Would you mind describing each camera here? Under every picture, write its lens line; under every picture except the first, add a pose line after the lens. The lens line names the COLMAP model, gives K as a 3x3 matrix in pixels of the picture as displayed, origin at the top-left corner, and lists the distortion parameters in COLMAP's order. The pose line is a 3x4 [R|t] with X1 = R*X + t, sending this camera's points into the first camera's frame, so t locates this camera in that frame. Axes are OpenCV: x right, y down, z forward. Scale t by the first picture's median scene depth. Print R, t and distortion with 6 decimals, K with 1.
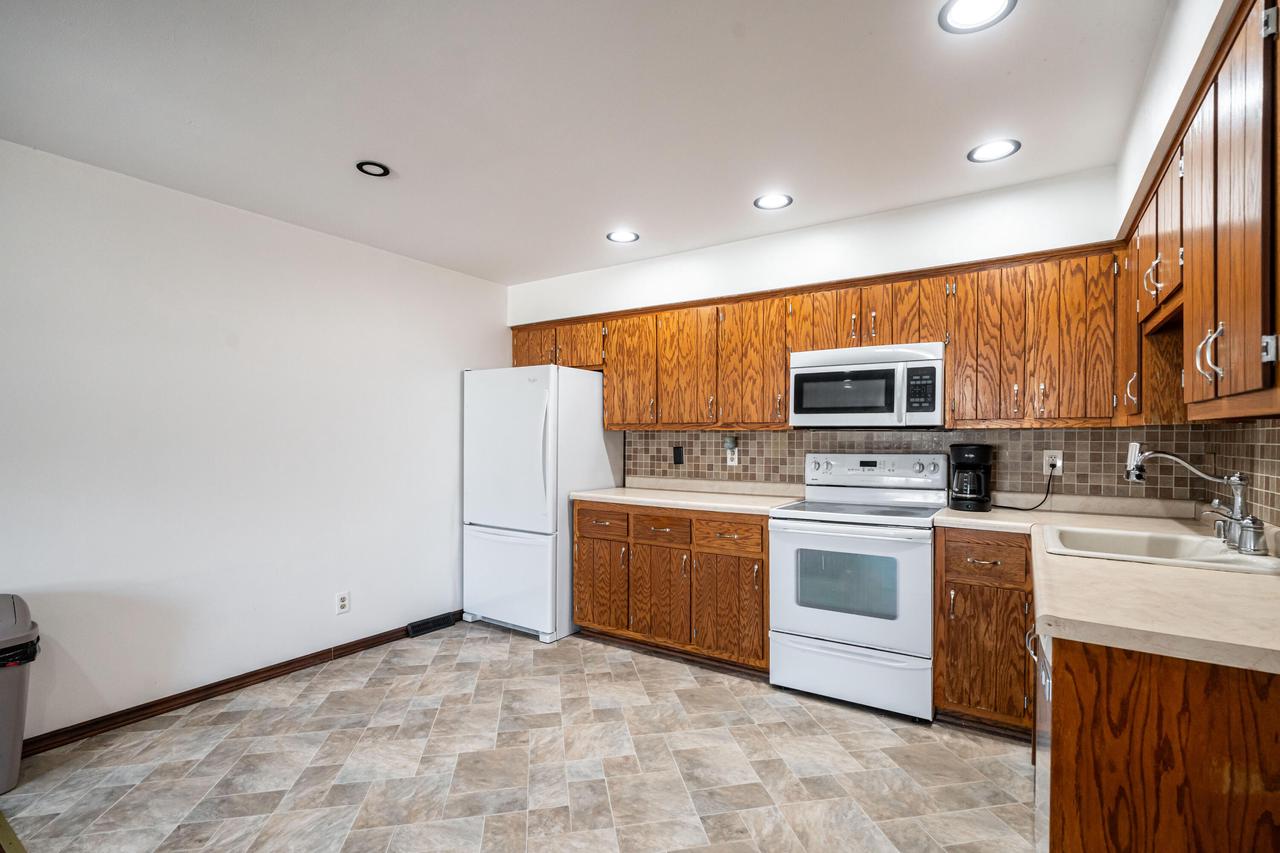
lens RADIAL K [[582.1, 0, 651.7], [0, 582.1, 447.2], [0, 0, 1]] dist [-0.003624, 0.000302]
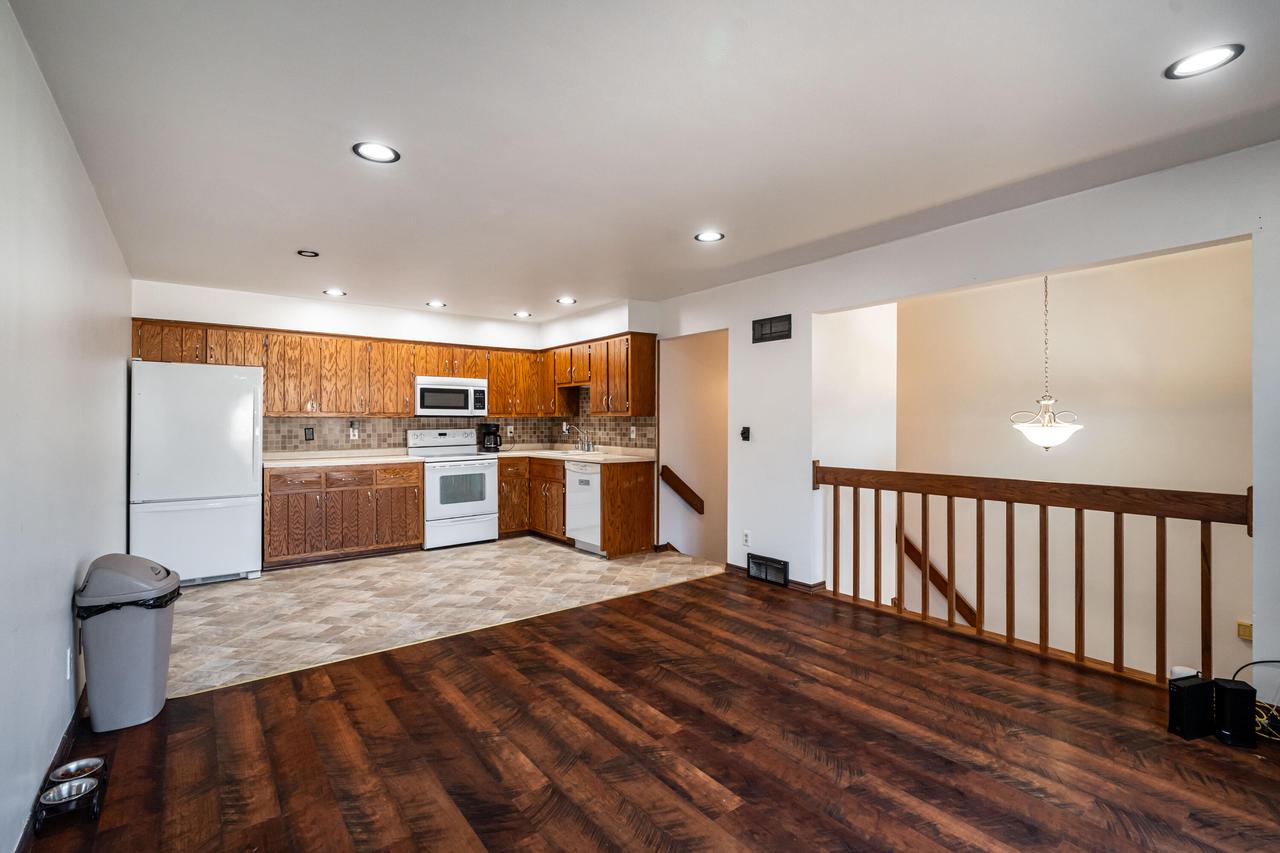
lens RADIAL K [[582.1, 0, 634.4], [0, 582.1, 421.9], [0, 0, 1]] dist [-0.004130, 0.000730]
pose [[0.342218, -0.004761, 0.939609, -1.220202], [0.019368, 0.999810, -0.001988, 0.002413], [-0.939421, 0.018879, 0.342245, -0.280974]]
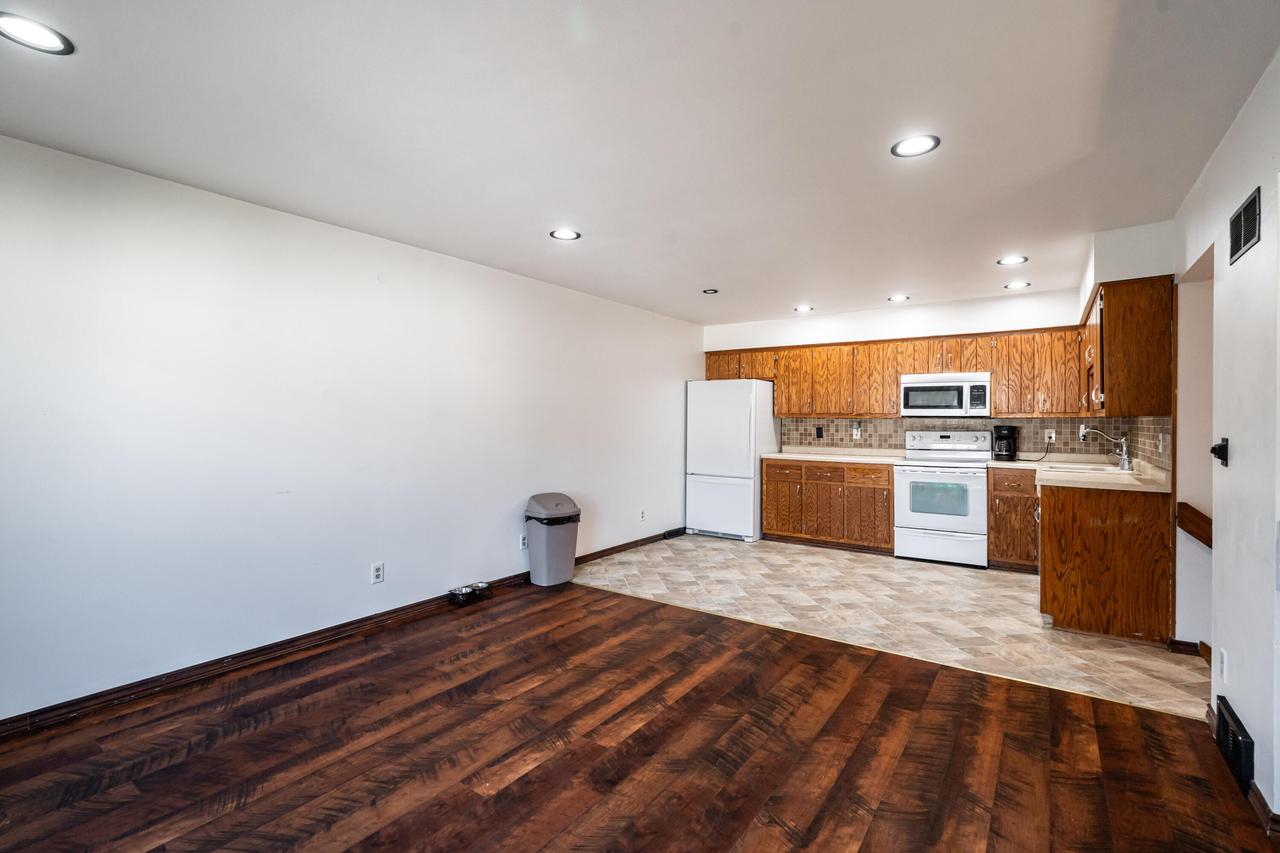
lens RADIAL K [[573.4, 0, 644.7], [0, 573.4, 419.5], [0, 0, 1]] dist [-0.002750, 0.000246]
pose [[0.999337, 0.002049, -0.036358, -0.465243], [-0.002714, 0.999830, -0.018254, 0.009318], [0.036314, 0.018341, 0.999172, -0.757061]]
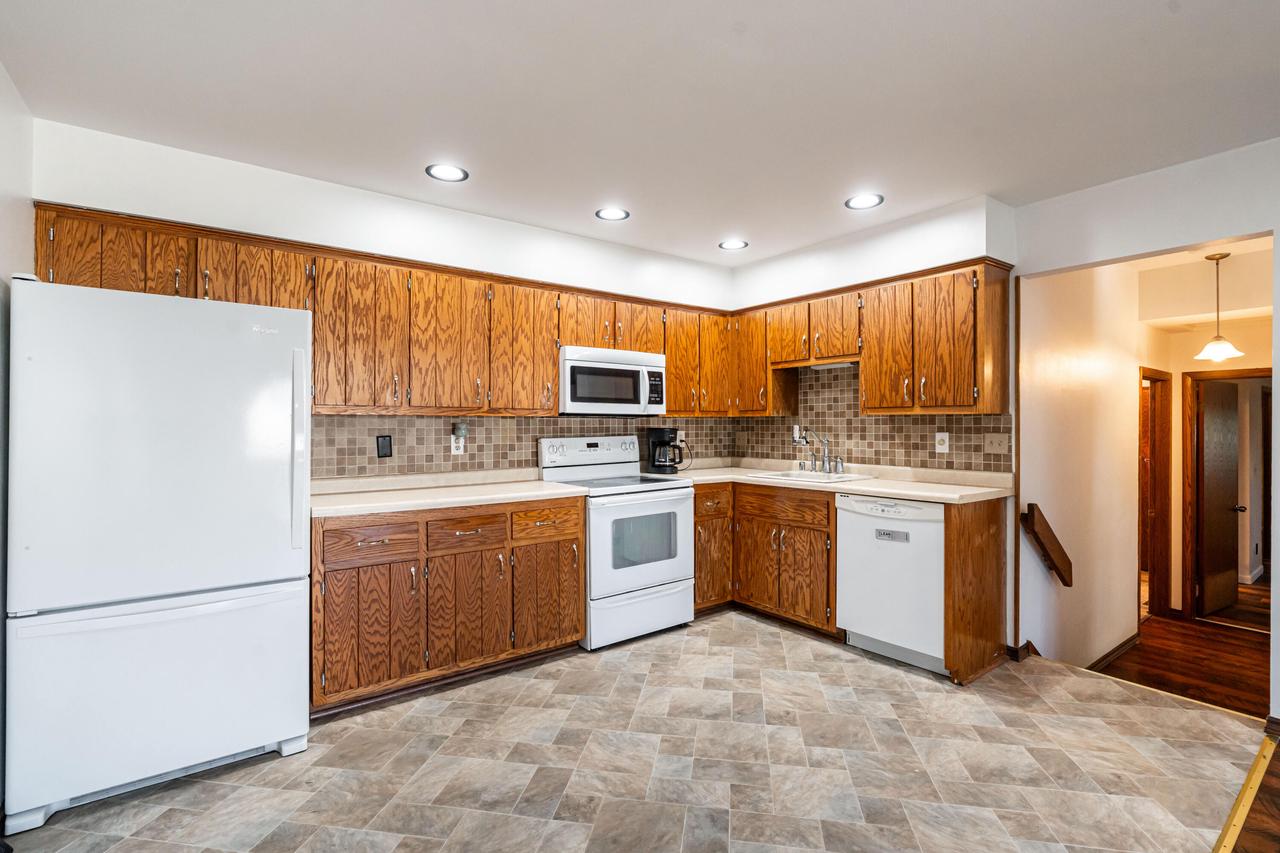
lens RADIAL K [[579.6, 0, 640.0], [0, 579.6, 426.5], [0, 0, 1]] dist [-0.000221, 0.000638]
pose [[0.351040, -0.006935, 0.936335, -0.690621], [0.019567, 0.999809, 0.000070, -0.008053], [-0.936156, 0.018297, 0.351108, 0.469574]]
